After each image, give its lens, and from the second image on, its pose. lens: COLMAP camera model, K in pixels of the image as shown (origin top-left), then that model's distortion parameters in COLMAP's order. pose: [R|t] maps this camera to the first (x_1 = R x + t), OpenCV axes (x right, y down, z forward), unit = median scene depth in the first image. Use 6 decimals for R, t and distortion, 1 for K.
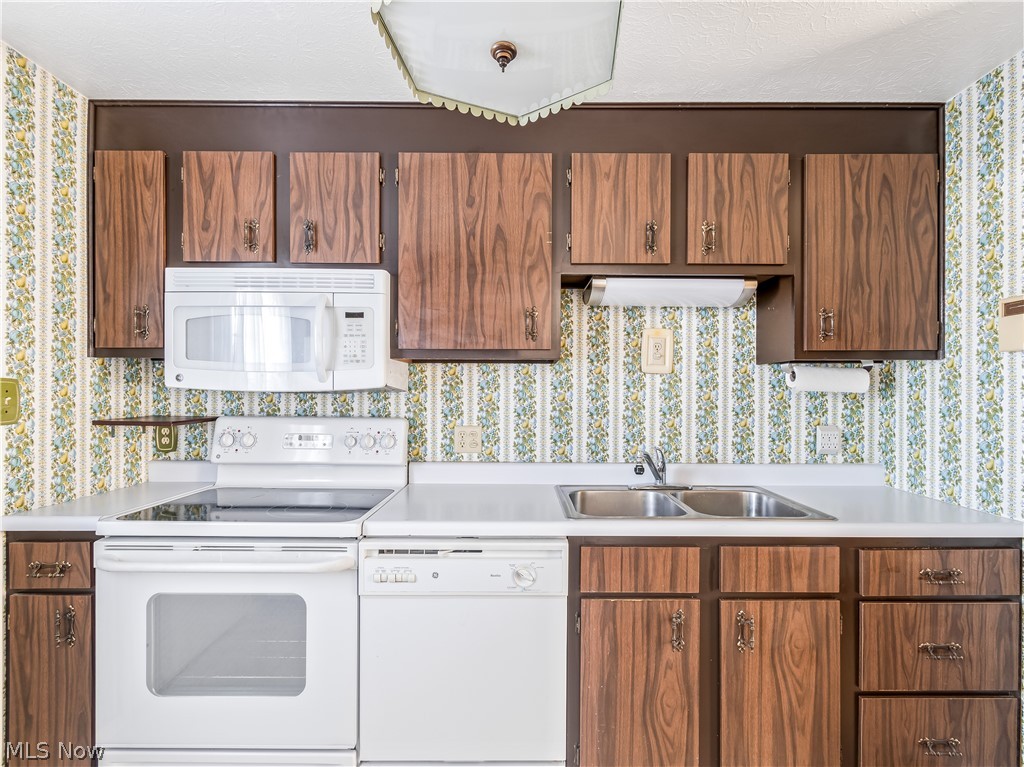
lens RADIAL K [[509.2, 0, 530.5], [0, 509.2, 399.4], [0, 0, 1]] dist [0.002386, 0.000263]
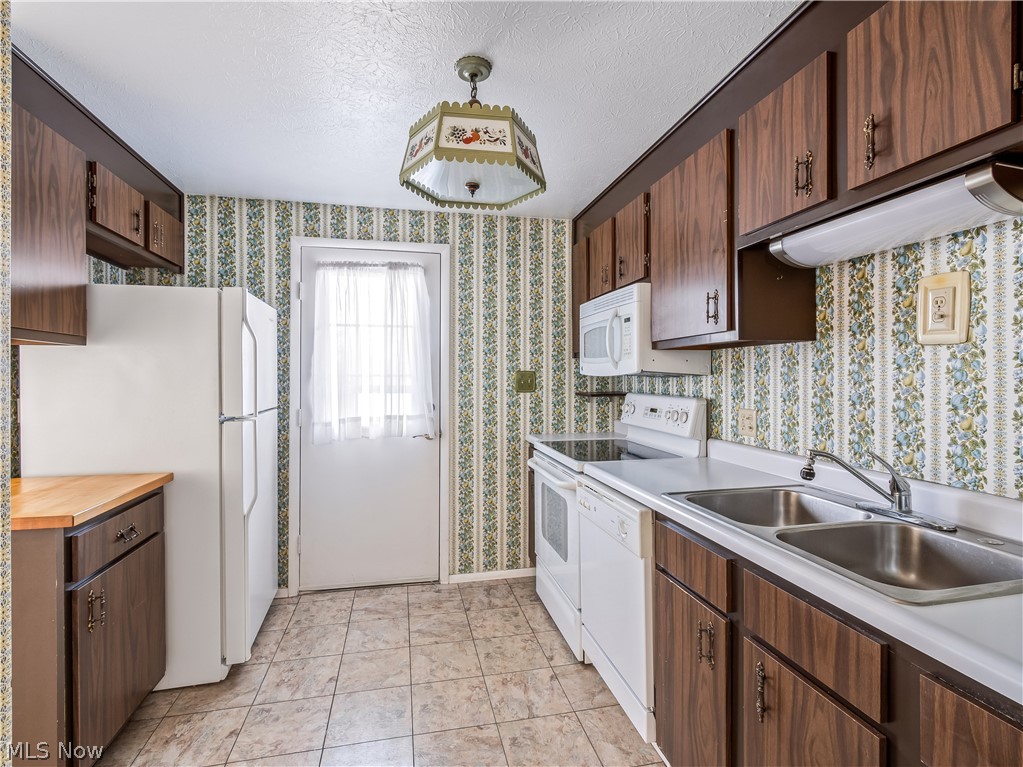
lens RADIAL K [[504.3, 0, 509.5], [0, 504.3, 385.4], [0, 0, 1]] dist [0.000201, -0.001353]
pose [[0.207135, 0.012200, -0.978236, 0.878965], [-0.008154, 0.999909, 0.010744, -0.001805], [0.978278, 0.005751, 0.207215, 0.393298]]
